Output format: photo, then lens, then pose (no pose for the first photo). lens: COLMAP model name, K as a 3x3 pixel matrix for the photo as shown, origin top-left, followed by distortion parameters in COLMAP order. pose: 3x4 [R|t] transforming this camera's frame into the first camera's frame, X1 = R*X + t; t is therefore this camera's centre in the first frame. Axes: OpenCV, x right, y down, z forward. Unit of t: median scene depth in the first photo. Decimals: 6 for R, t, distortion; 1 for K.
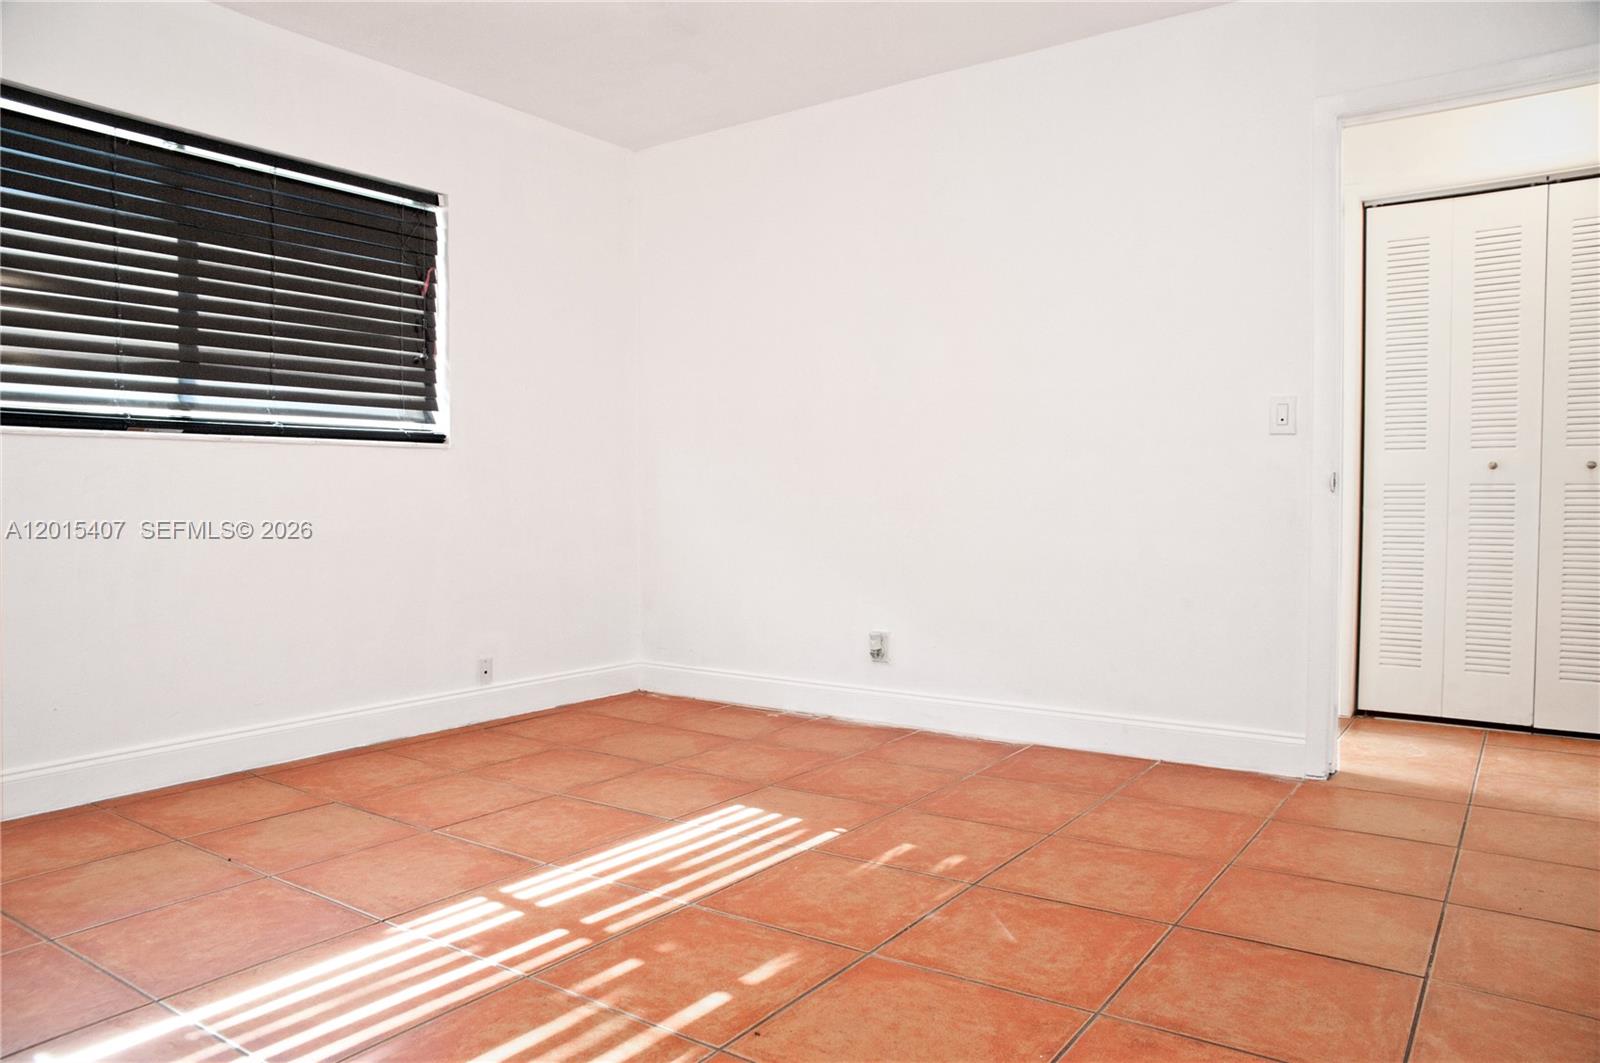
lens RADIAL K [[1093.4, 0, 793.2], [0, 1093.4, 527.3], [0, 0, 1]] dist [-0.110296, 0.085170]
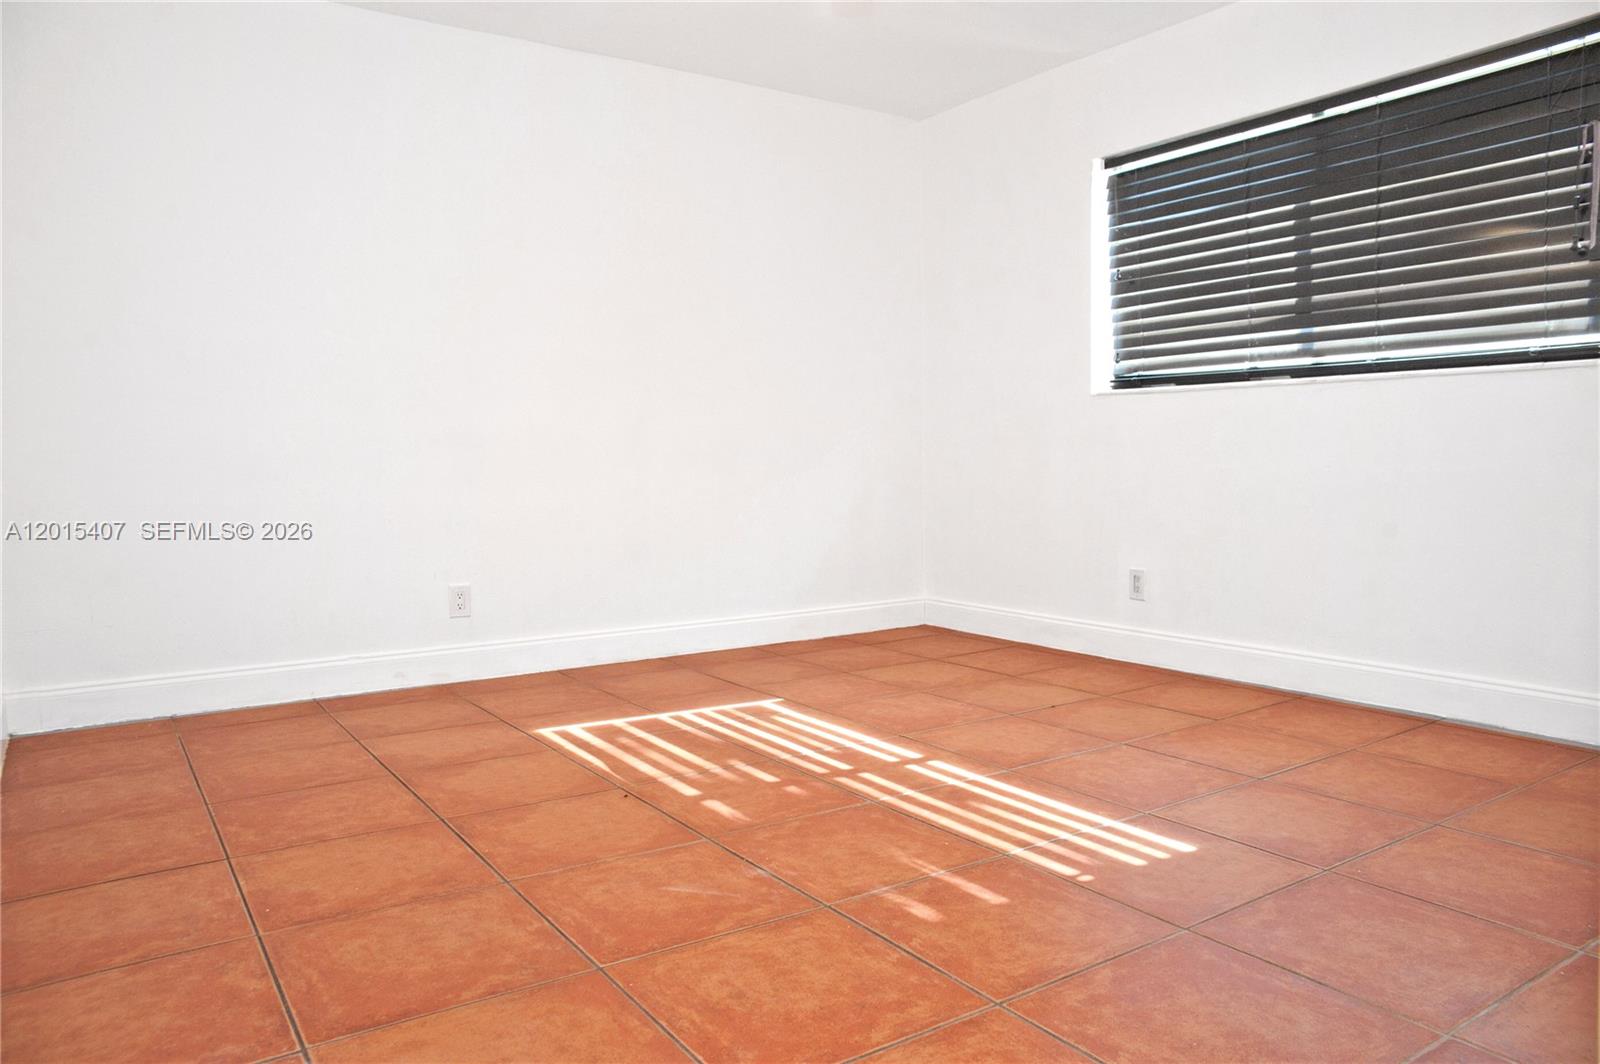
lens RADIAL K [[1093.4, 0, 808.8], [0, 1093.4, 537.5], [0, 0, 1]] dist [-0.110296, 0.085170]
pose [[-0.342997, 0.078726, -0.936032, 0.866617], [-0.015438, 0.995875, 0.089417, -0.019626], [0.939210, 0.045120, -0.340367, 1.181414]]
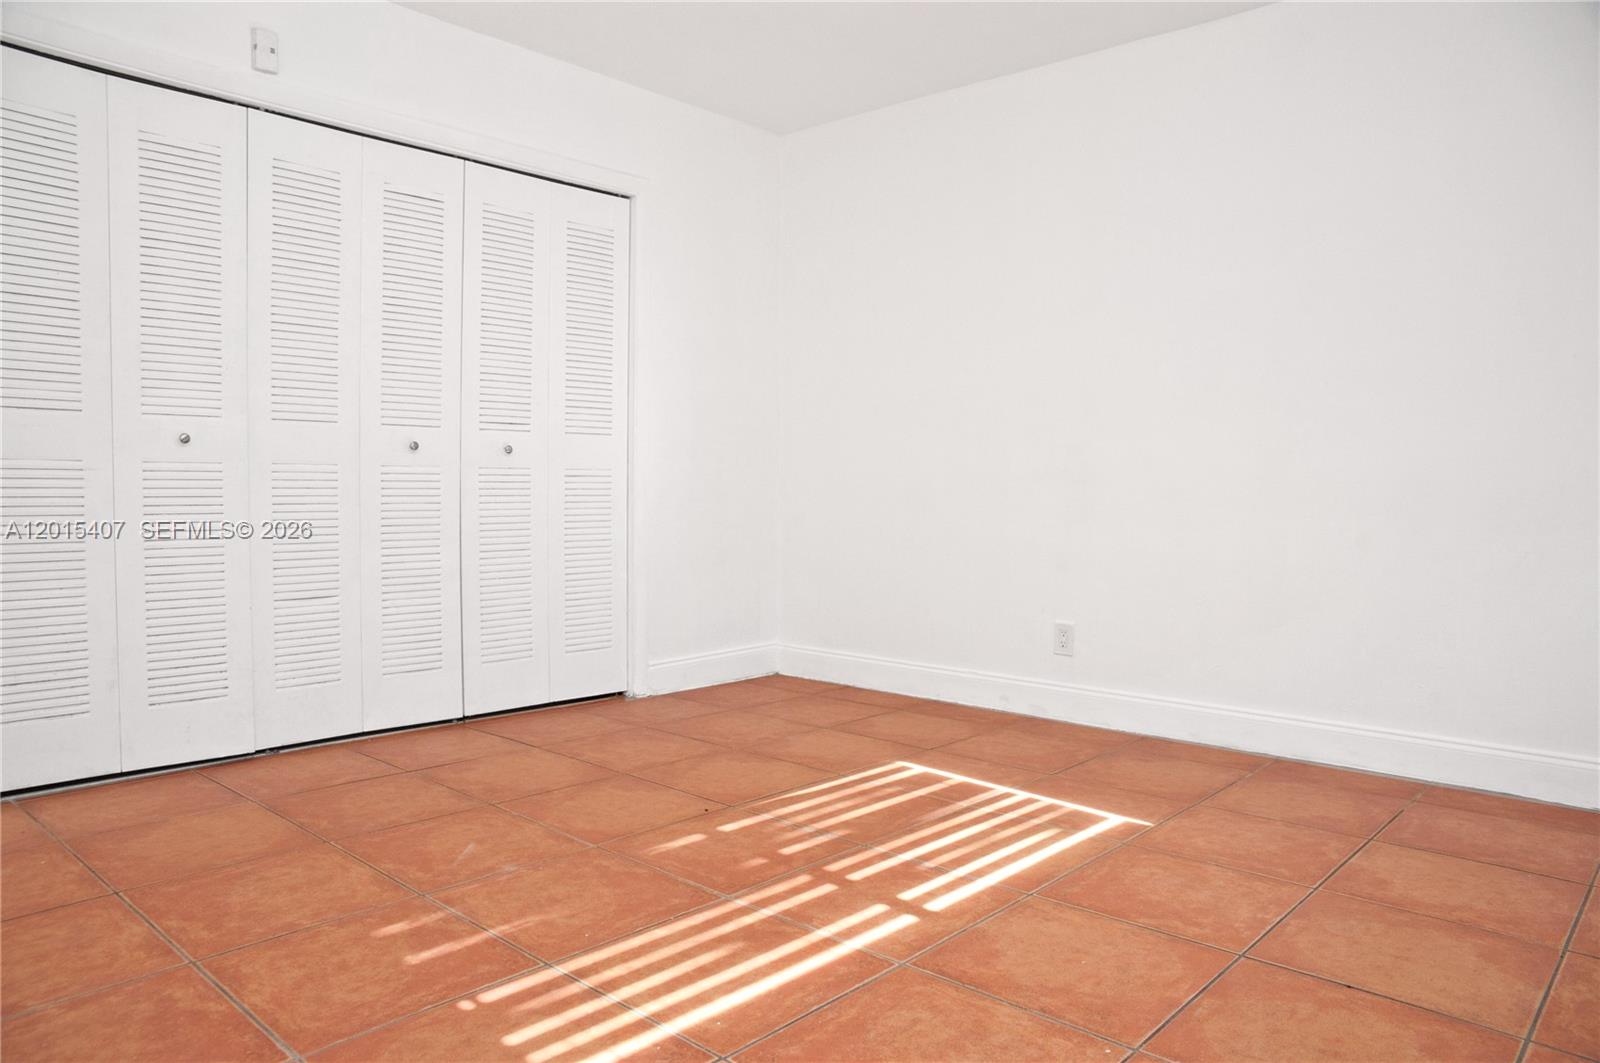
lens RADIAL K [[1093.4, 0, 813.3], [0, 1093.4, 527.3], [0, 0, 1]] dist [-0.110296, 0.085170]
pose [[-0.994573, -0.009057, 0.103645, -0.242798], [-0.001858, 0.997591, 0.069347, -0.044852], [-0.104024, 0.068778, -0.992194, 1.746450]]
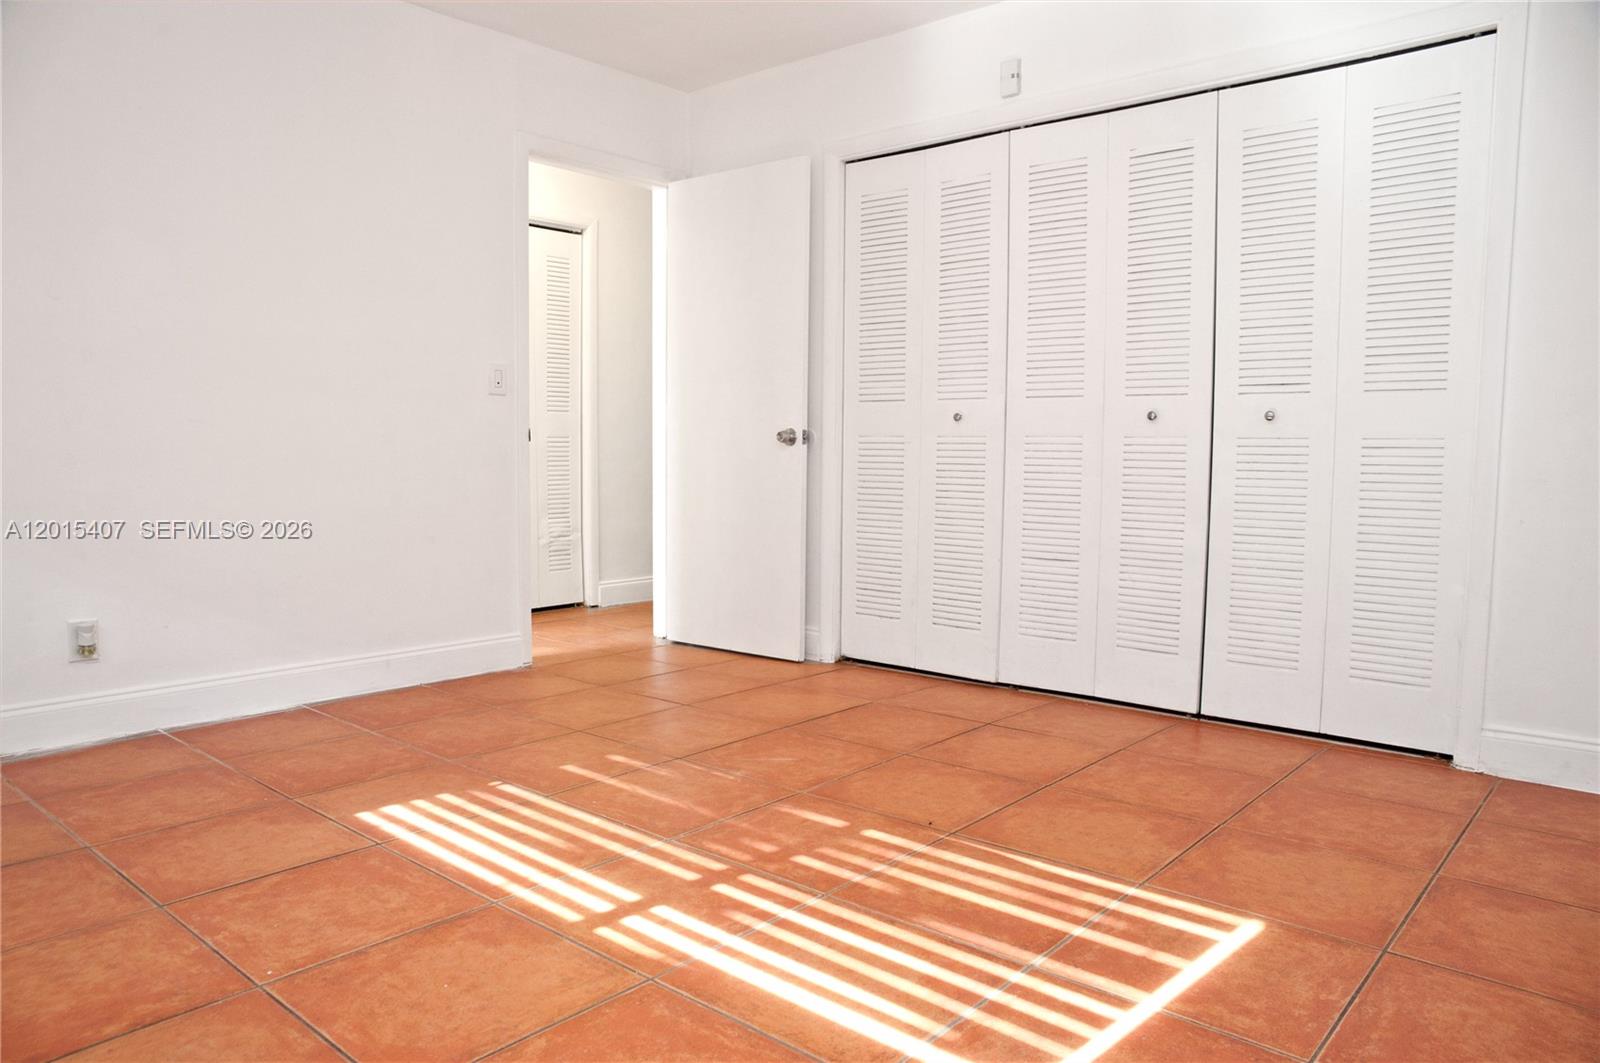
lens RADIAL K [[1093.4, 0, 788.0], [0, 1093.4, 545.7], [0, 0, 1]] dist [-0.110296, 0.085170]
pose [[0.098115, -0.083500, 0.991666, -0.983942], [0.023157, 0.996396, 0.081607, -0.011140], [-0.994906, 0.014957, 0.099695, 0.704607]]
